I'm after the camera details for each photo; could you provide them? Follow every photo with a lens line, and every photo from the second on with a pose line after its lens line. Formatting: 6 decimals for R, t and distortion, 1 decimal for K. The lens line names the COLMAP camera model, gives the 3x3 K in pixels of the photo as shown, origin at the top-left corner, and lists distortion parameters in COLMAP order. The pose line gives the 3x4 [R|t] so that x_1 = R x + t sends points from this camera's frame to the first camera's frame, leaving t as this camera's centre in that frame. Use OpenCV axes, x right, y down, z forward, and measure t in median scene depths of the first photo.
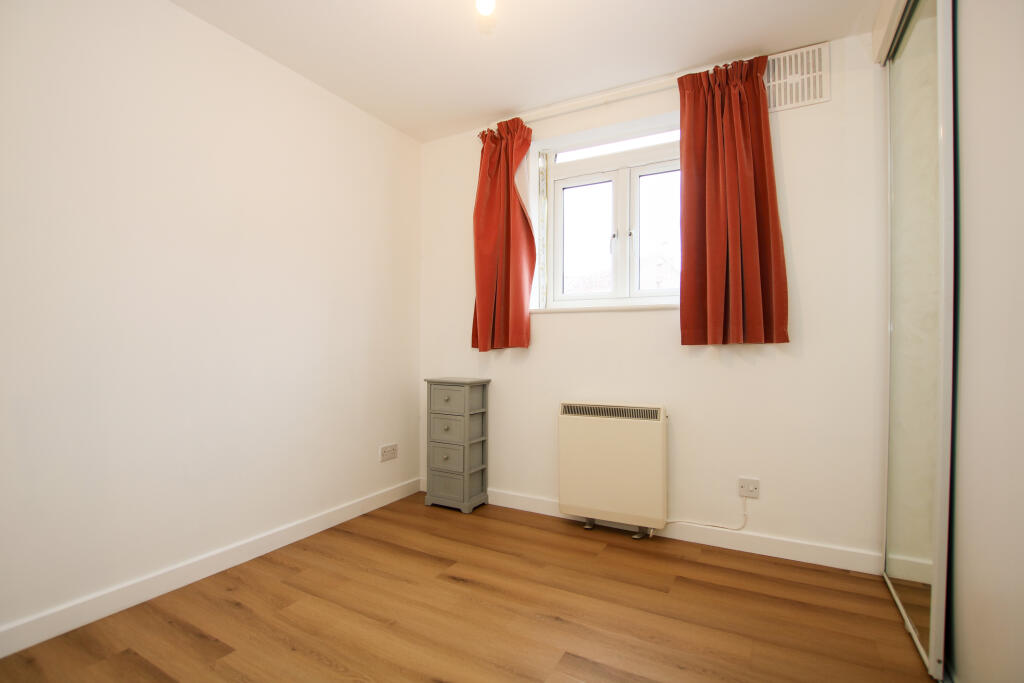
lens RADIAL K [[478.8, 0, 512.0], [0, 478.8, 341.5], [0, 0, 1]] dist [-0.026889, 0.000141]
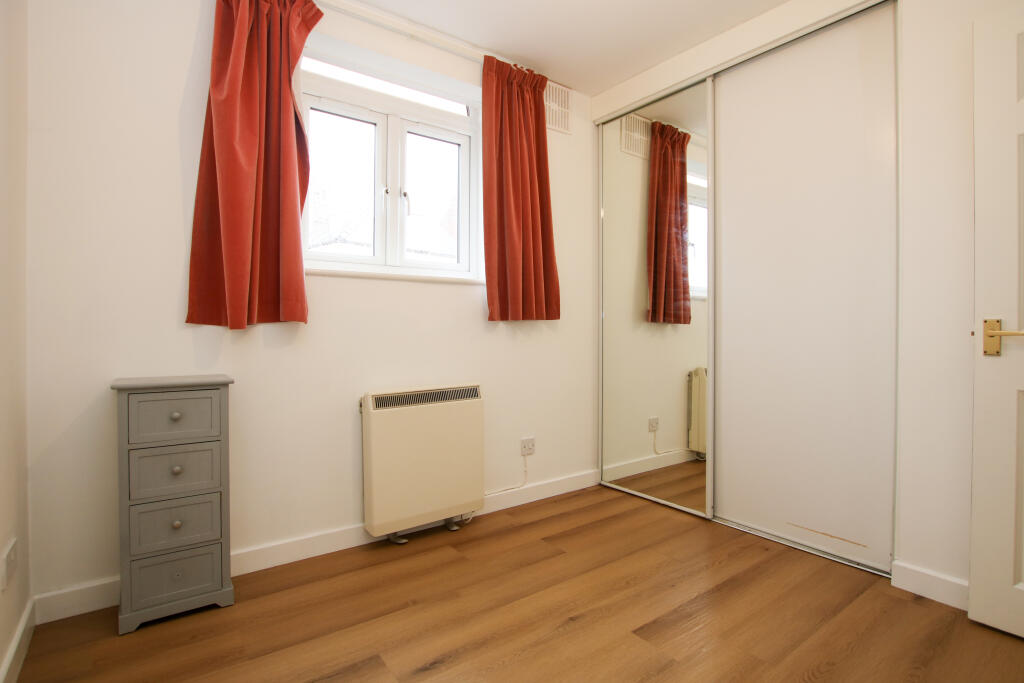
lens RADIAL K [[498.8, 0, 511.3], [0, 498.8, 324.8], [0, 0, 1]] dist [-0.027389, -0.000093]
pose [[0.422522, 0.003574, 0.906345, -0.589238], [-0.008765, 0.999962, 0.000143, 0.015092], [-0.906310, -0.008005, 0.422537, 0.514851]]
